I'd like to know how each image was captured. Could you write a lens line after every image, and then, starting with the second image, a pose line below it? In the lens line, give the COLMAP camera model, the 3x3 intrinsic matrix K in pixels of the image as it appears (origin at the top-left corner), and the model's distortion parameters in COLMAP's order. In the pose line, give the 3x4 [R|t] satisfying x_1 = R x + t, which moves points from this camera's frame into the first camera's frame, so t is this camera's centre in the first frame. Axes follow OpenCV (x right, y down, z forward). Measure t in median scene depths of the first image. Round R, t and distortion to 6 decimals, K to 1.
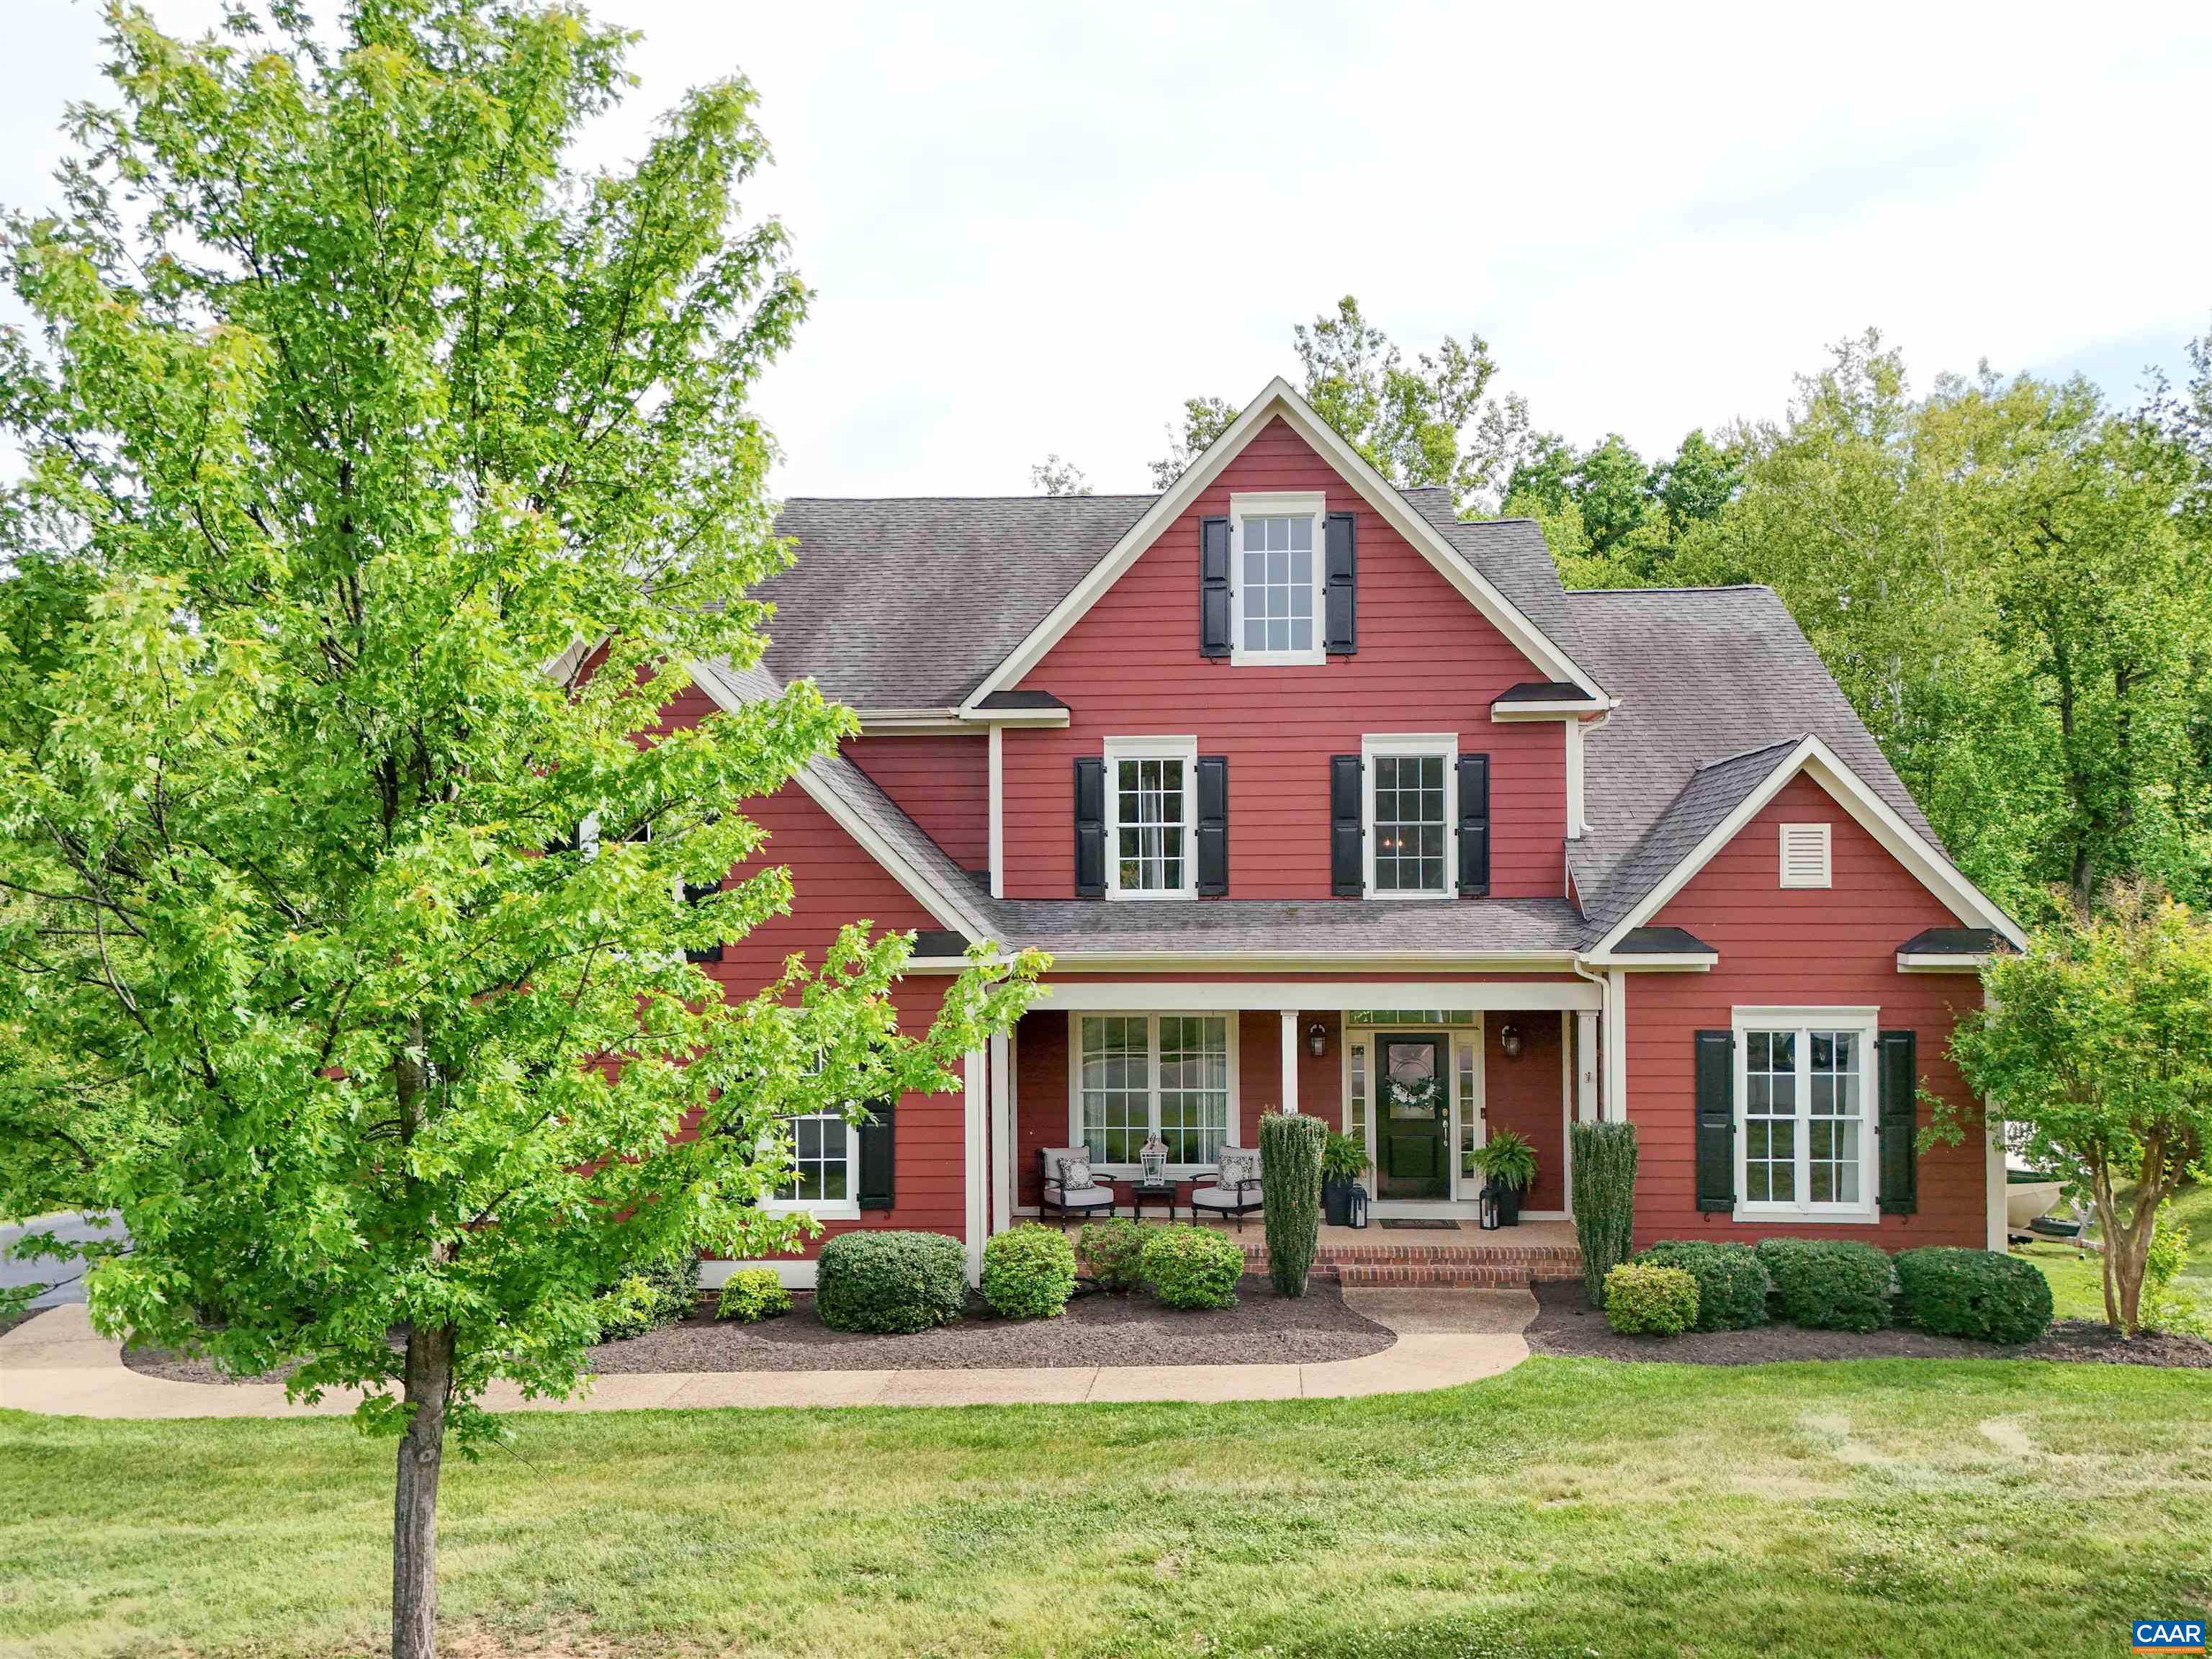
lens RADIAL K [[1675.6, 0, 1106.9], [0, 1675.6, 868.9], [0, 0, 1]] dist [0.055434, -0.007375]
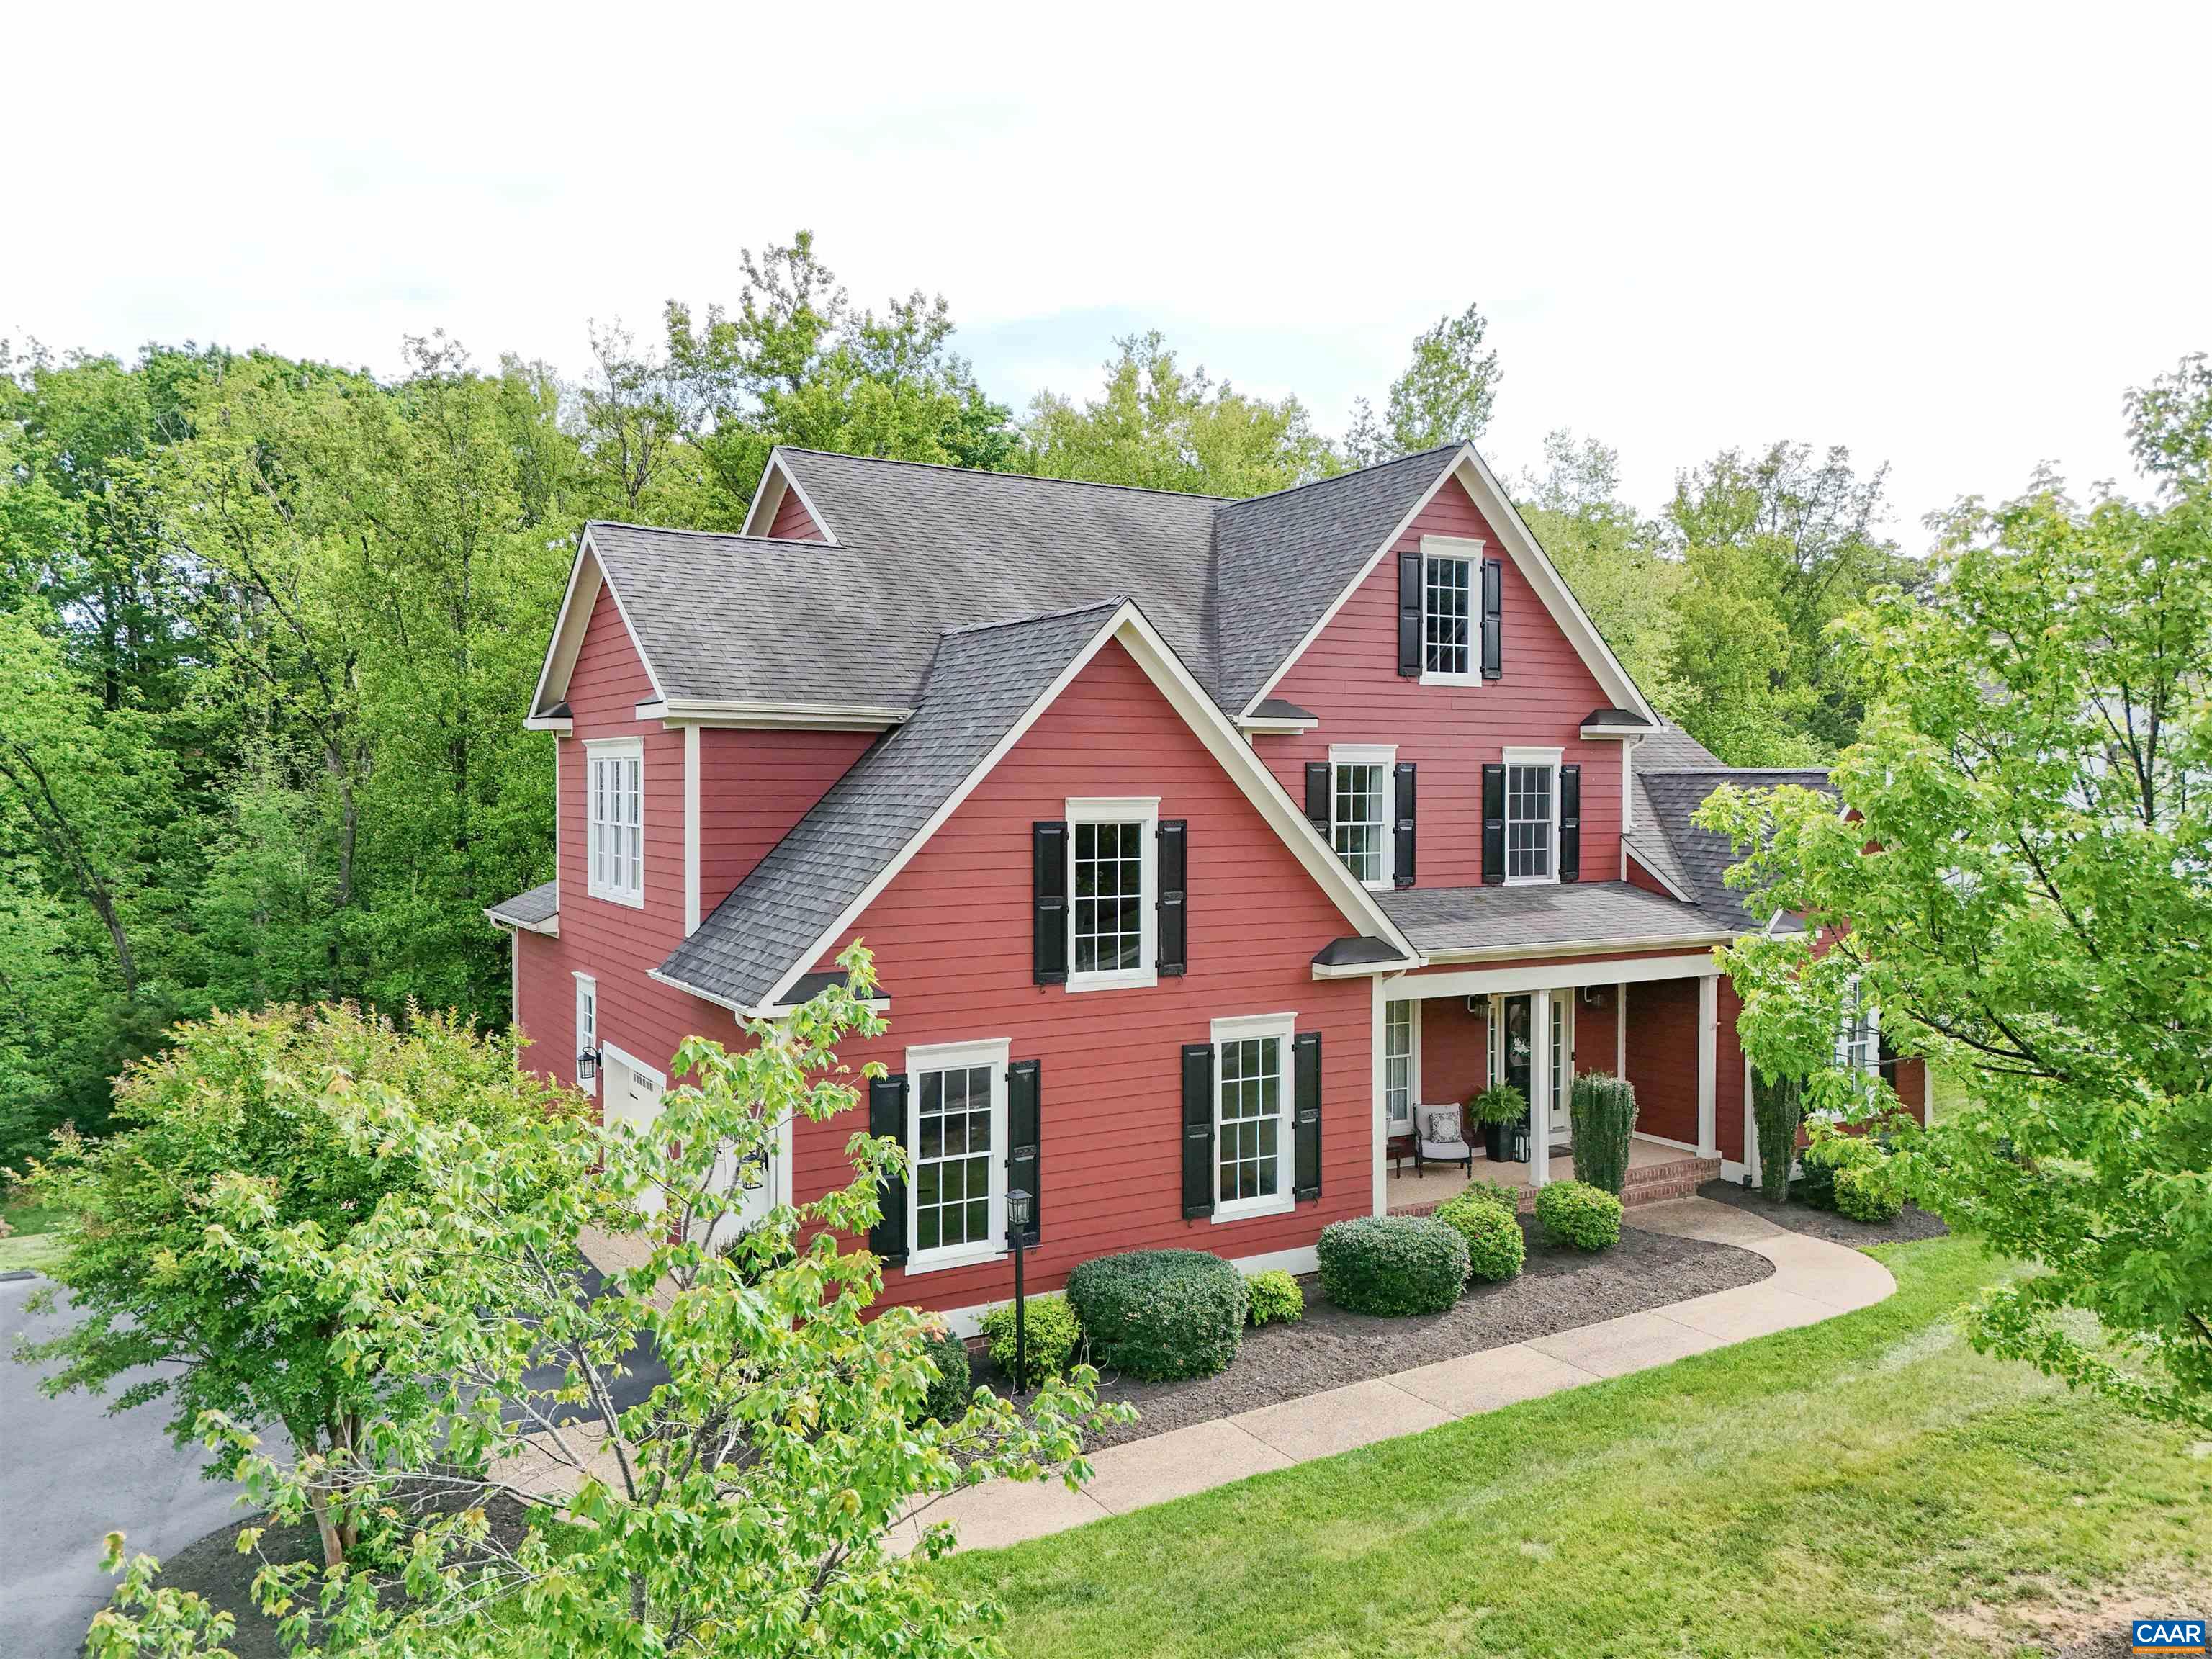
lens RADIAL K [[1669.5, 0, 1105.0], [0, 1669.5, 753.4], [0, 0, 1]] dist [0.042850, -0.010920]
pose [[0.835178, 0.014033, 0.549801, -0.761485], [-0.014047, 0.999893, -0.004182, -0.068341], [-0.549800, -0.004231, 0.835285, 0.166305]]
